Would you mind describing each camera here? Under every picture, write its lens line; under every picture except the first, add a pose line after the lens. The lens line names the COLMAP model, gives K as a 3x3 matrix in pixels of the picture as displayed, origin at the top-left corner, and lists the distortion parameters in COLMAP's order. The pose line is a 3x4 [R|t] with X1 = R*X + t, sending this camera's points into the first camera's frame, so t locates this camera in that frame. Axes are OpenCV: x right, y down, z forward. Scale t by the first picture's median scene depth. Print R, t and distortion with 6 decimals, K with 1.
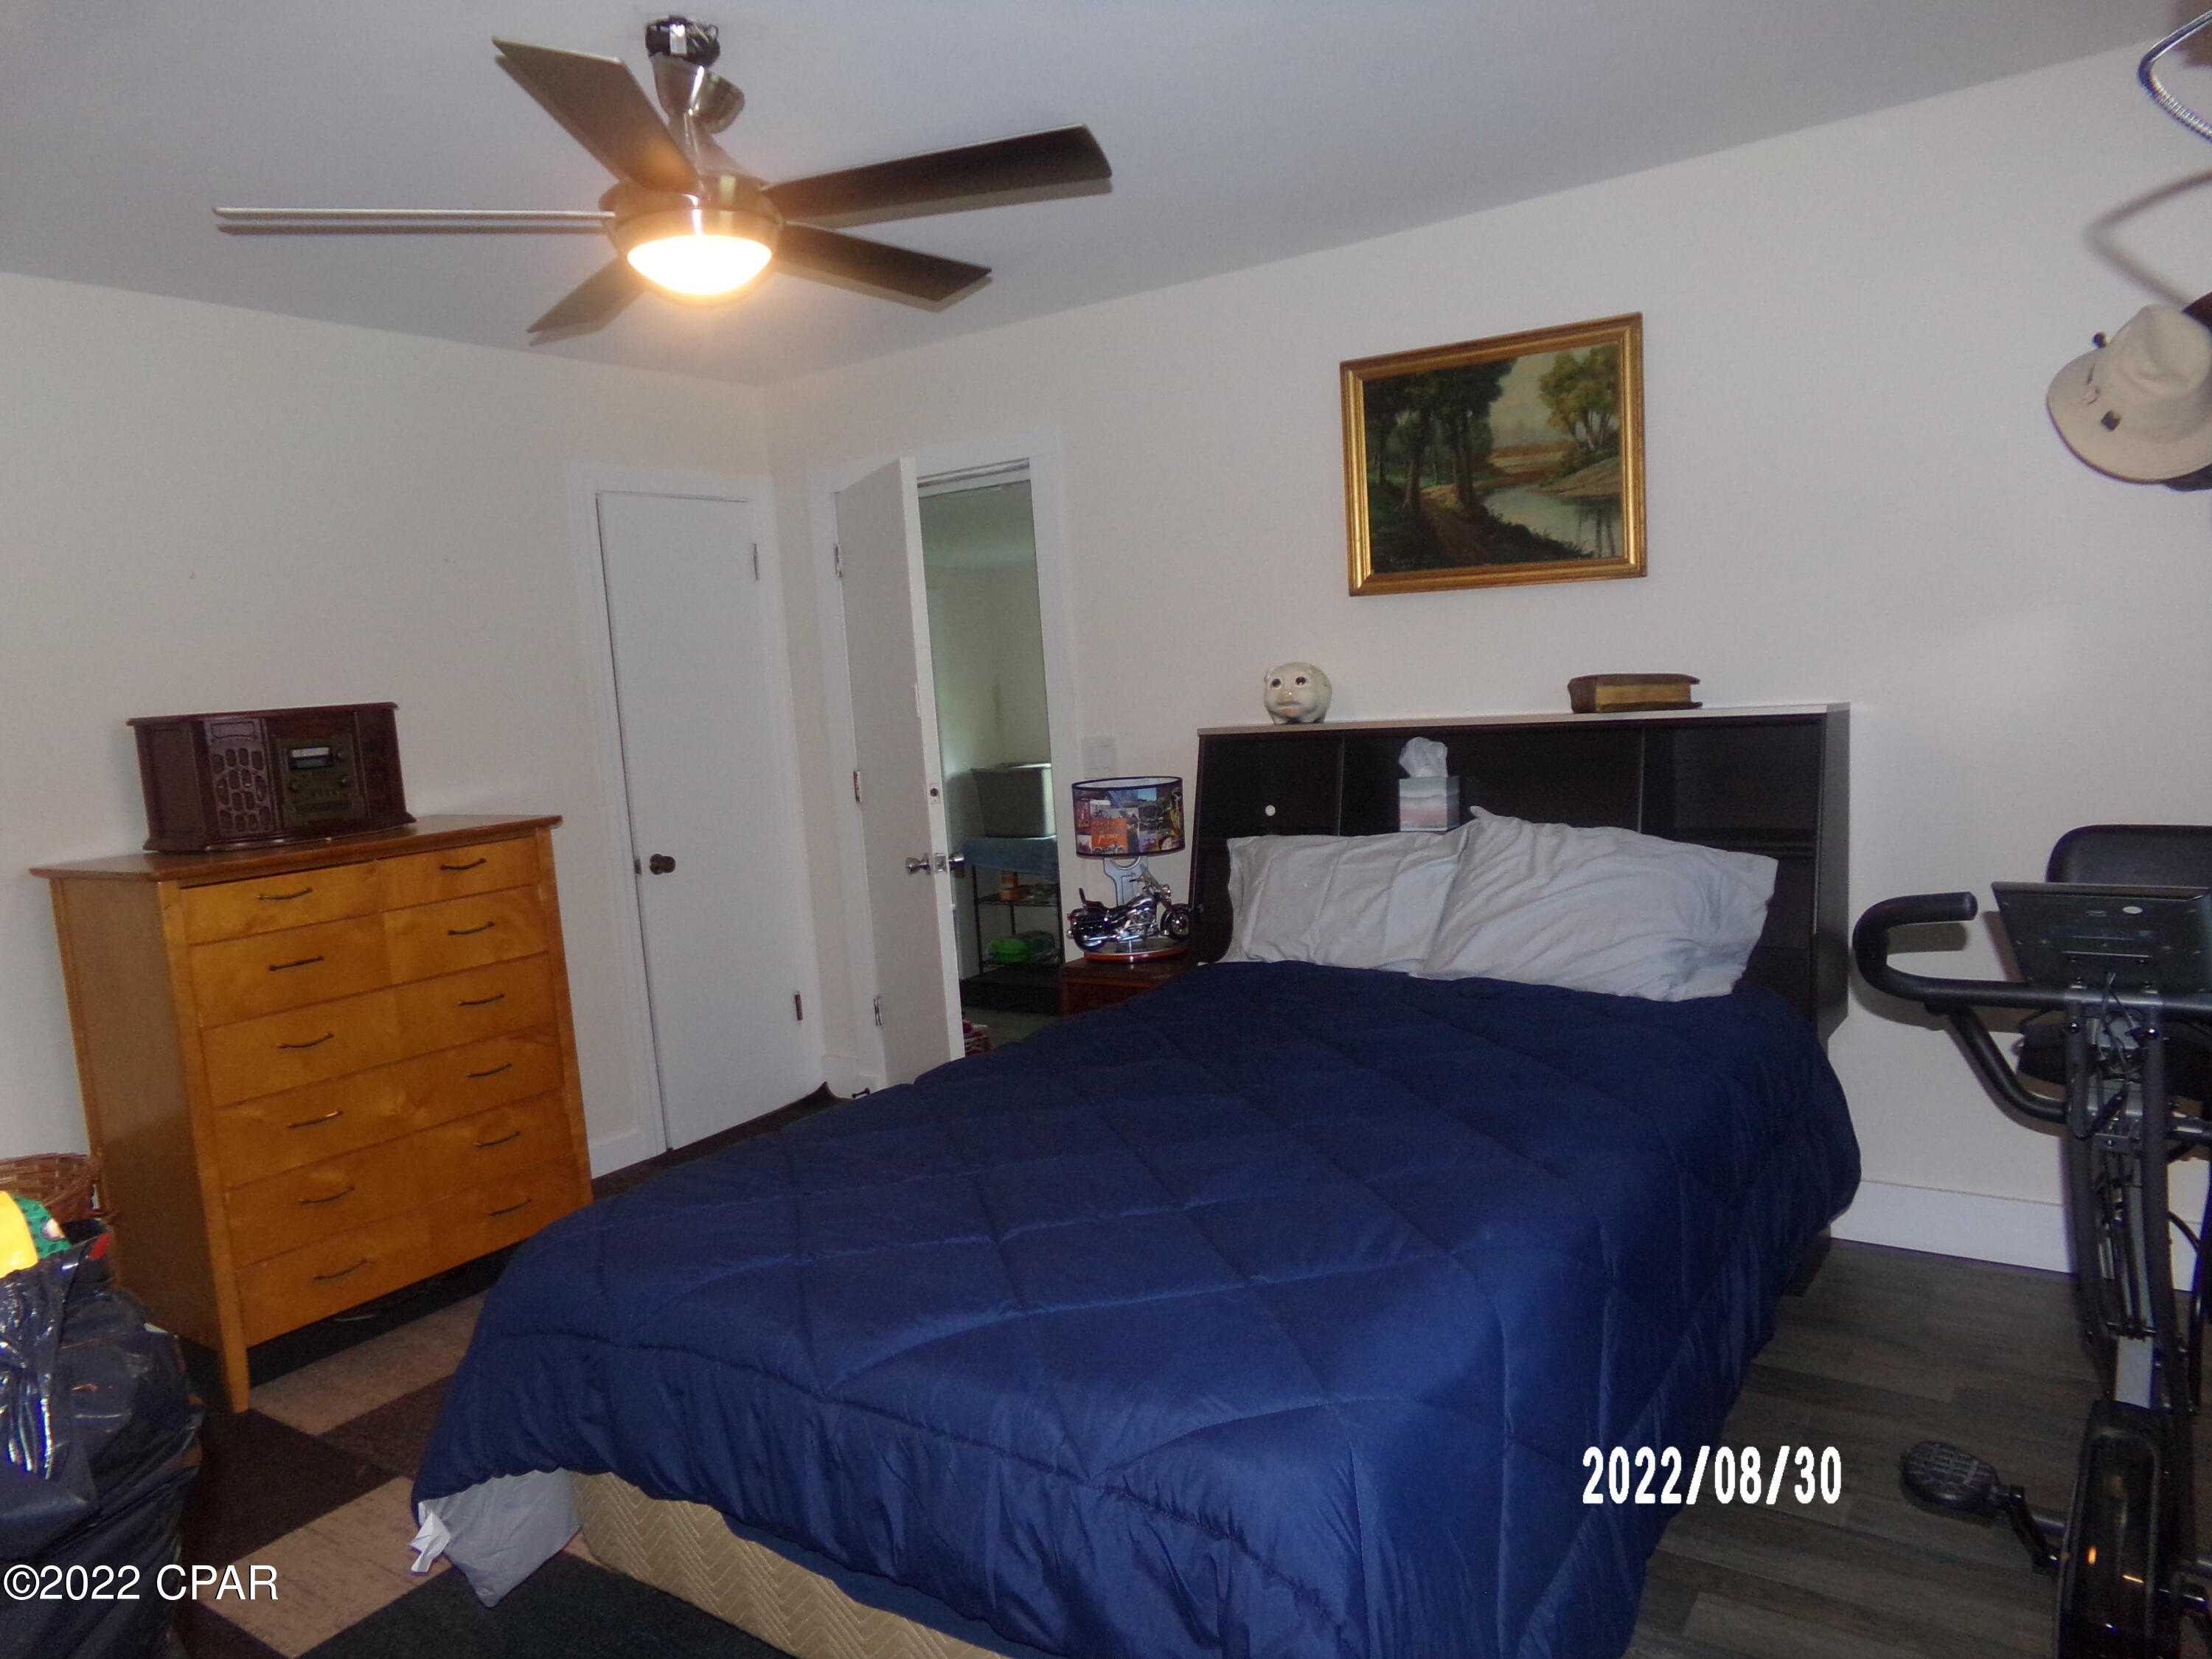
lens RADIAL K [[1479.0, 0, 1106.0], [0, 1479.0, 829.5], [0, 0, 1]] dist [0.033345, -0.034347]
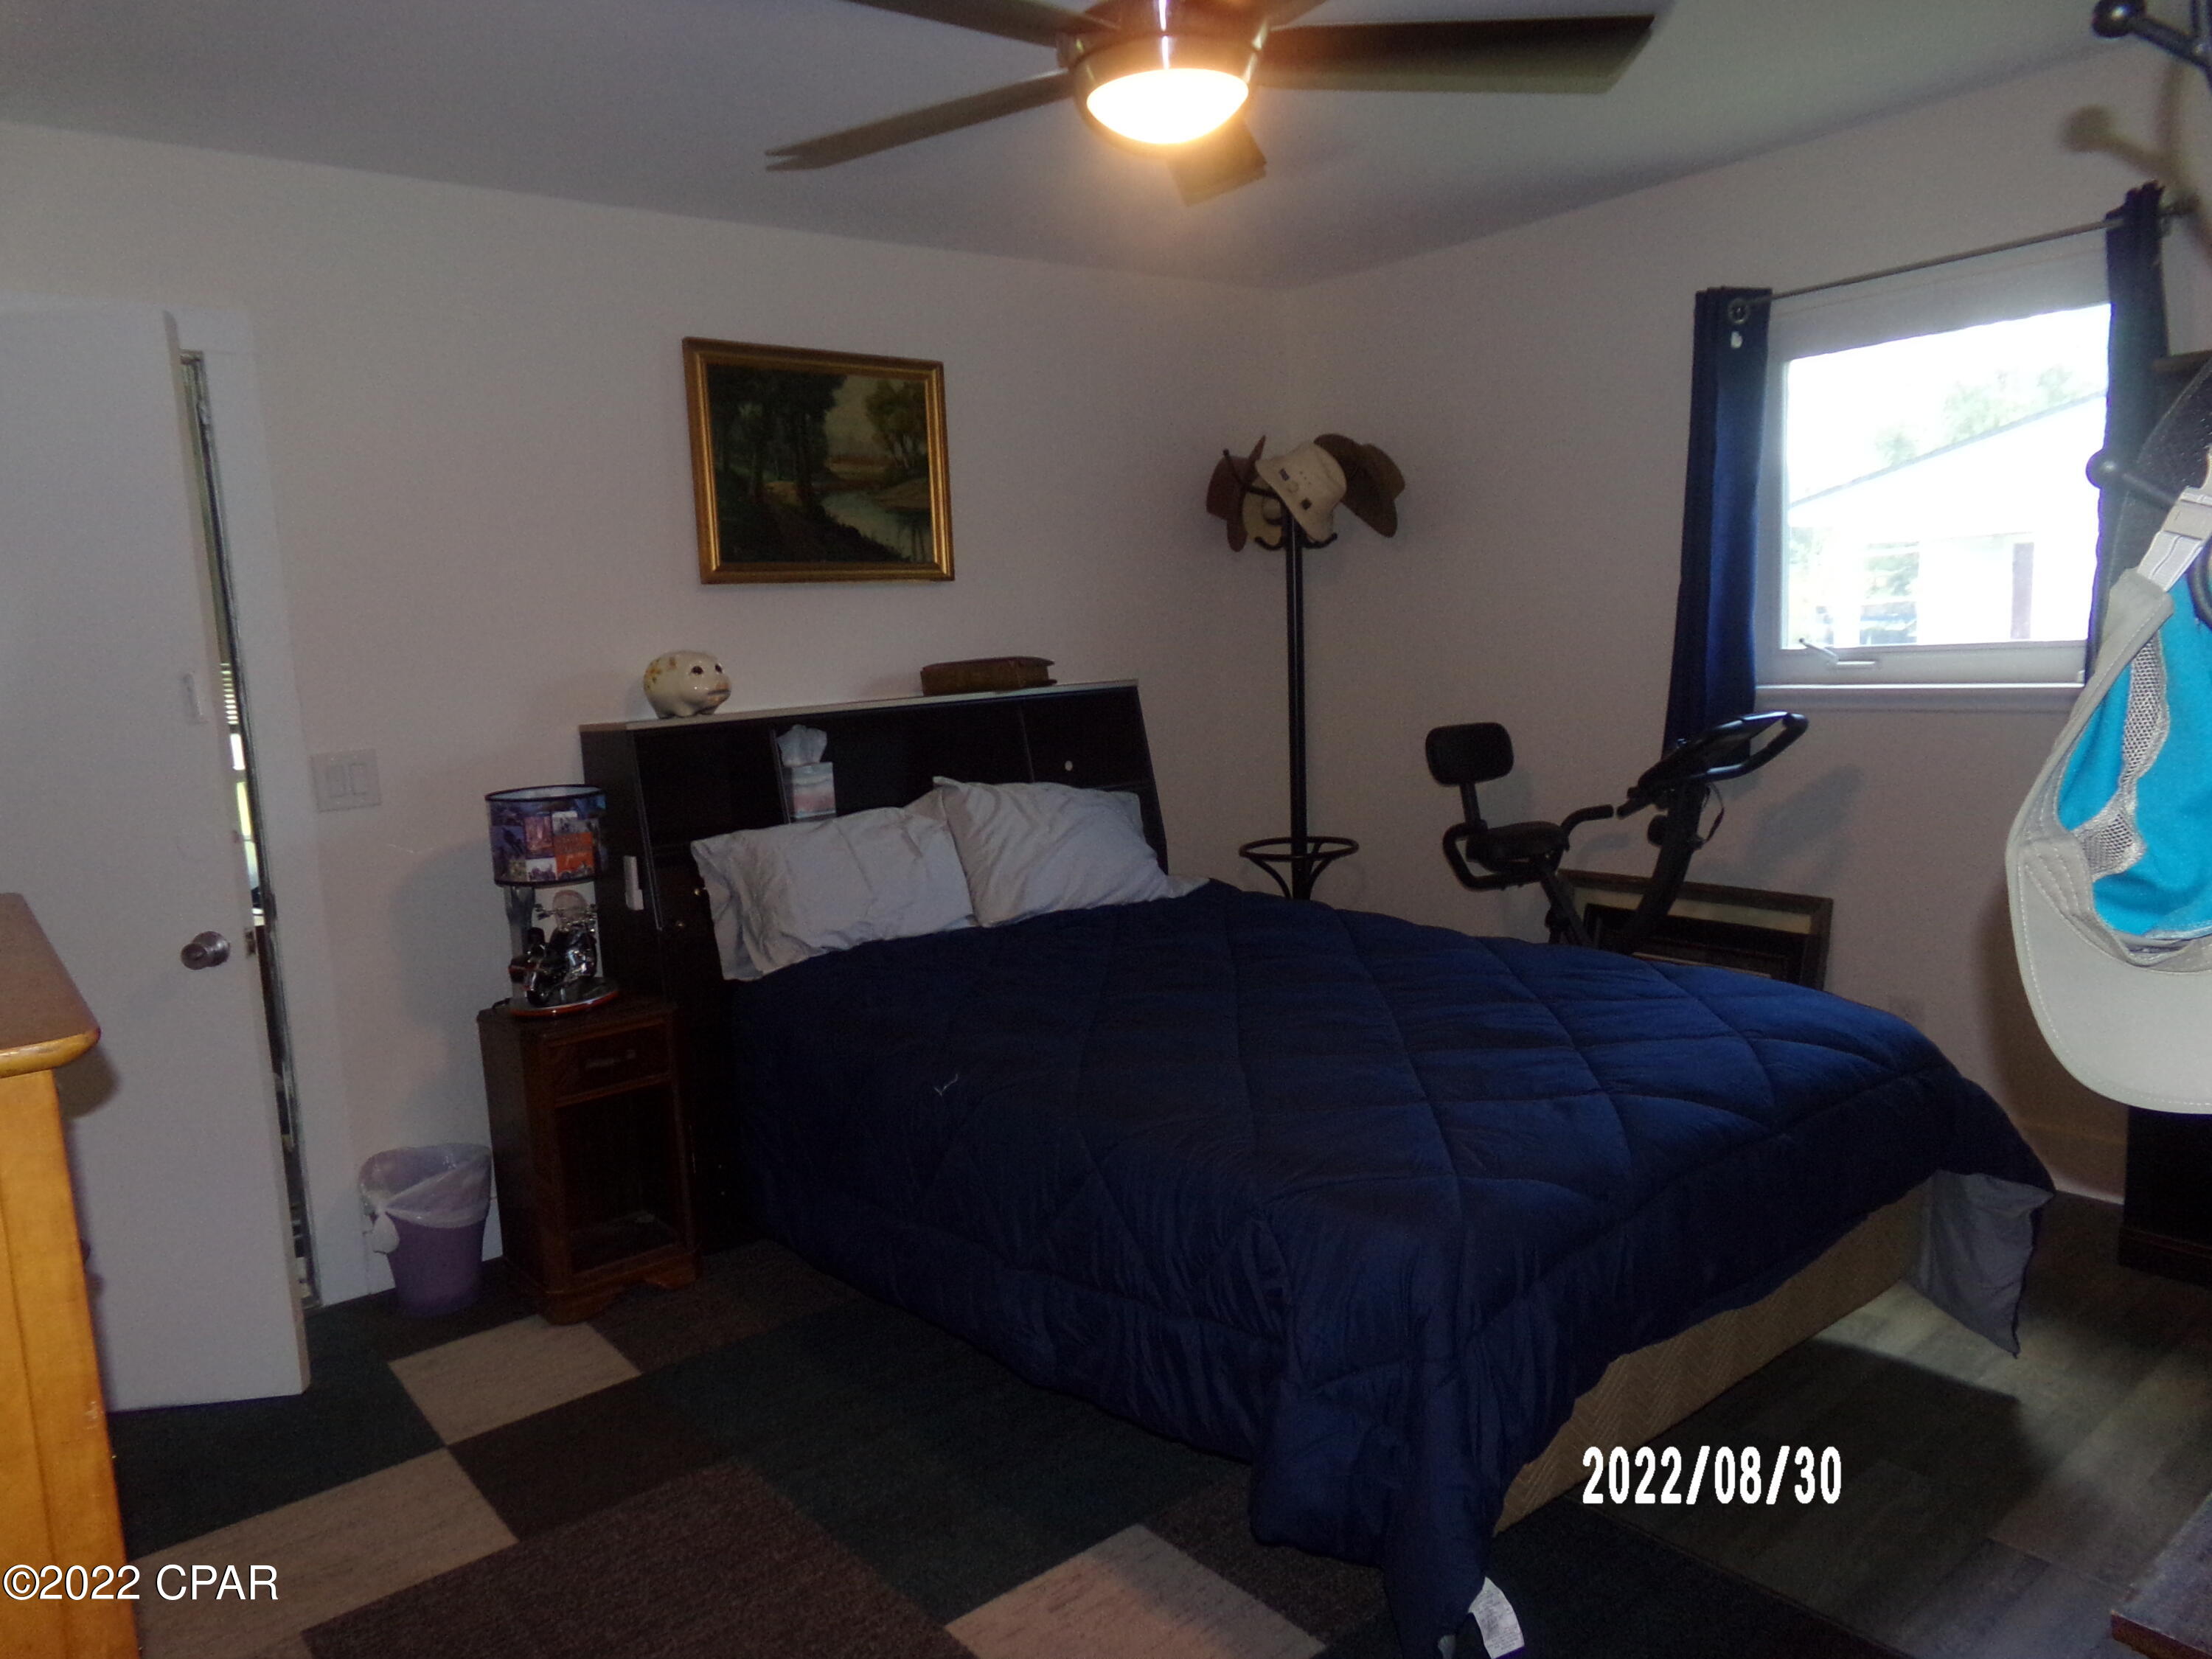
lens RADIAL K [[1549.6, 0, 1095.0], [0, 1549.6, 838.3], [0, 0, 1]] dist [-0.078840, 0.167460]
pose [[0.329582, -0.074757, 0.941163, -0.743353], [0.146657, 0.988814, 0.027184, 0.014662], [-0.932667, 0.129068, 0.336859, 0.487186]]
